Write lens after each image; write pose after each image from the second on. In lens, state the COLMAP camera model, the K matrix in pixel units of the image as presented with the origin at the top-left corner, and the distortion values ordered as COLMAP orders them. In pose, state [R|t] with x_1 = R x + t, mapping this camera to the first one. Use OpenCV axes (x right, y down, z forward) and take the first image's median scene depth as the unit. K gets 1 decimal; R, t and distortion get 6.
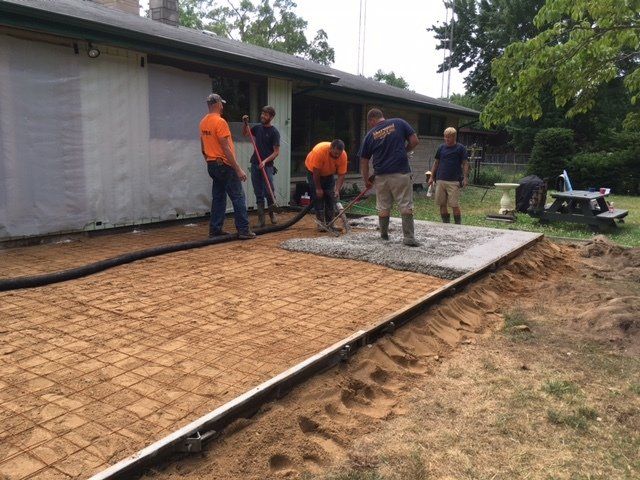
lens RADIAL K [[544.7, 0, 320.0], [0, 544.7, 240.0], [0, 0, 1]] dist [0.074924, -0.106386]
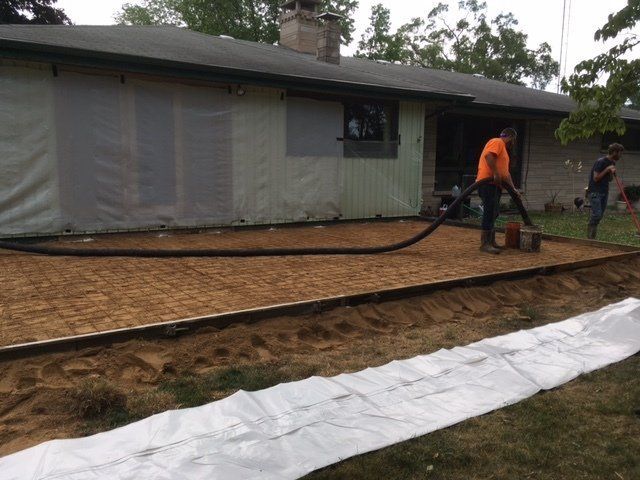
lens RADIAL K [[544.7, 0, 320.0], [0, 544.7, 240.0], [0, 0, 1]] dist [0.074924, -0.106386]
pose [[0.922868, 0.046336, -0.382320, 0.260417], [-0.059266, 0.997997, -0.022106, 0.032323], [0.380530, 0.043059, 0.923766, -0.123951]]
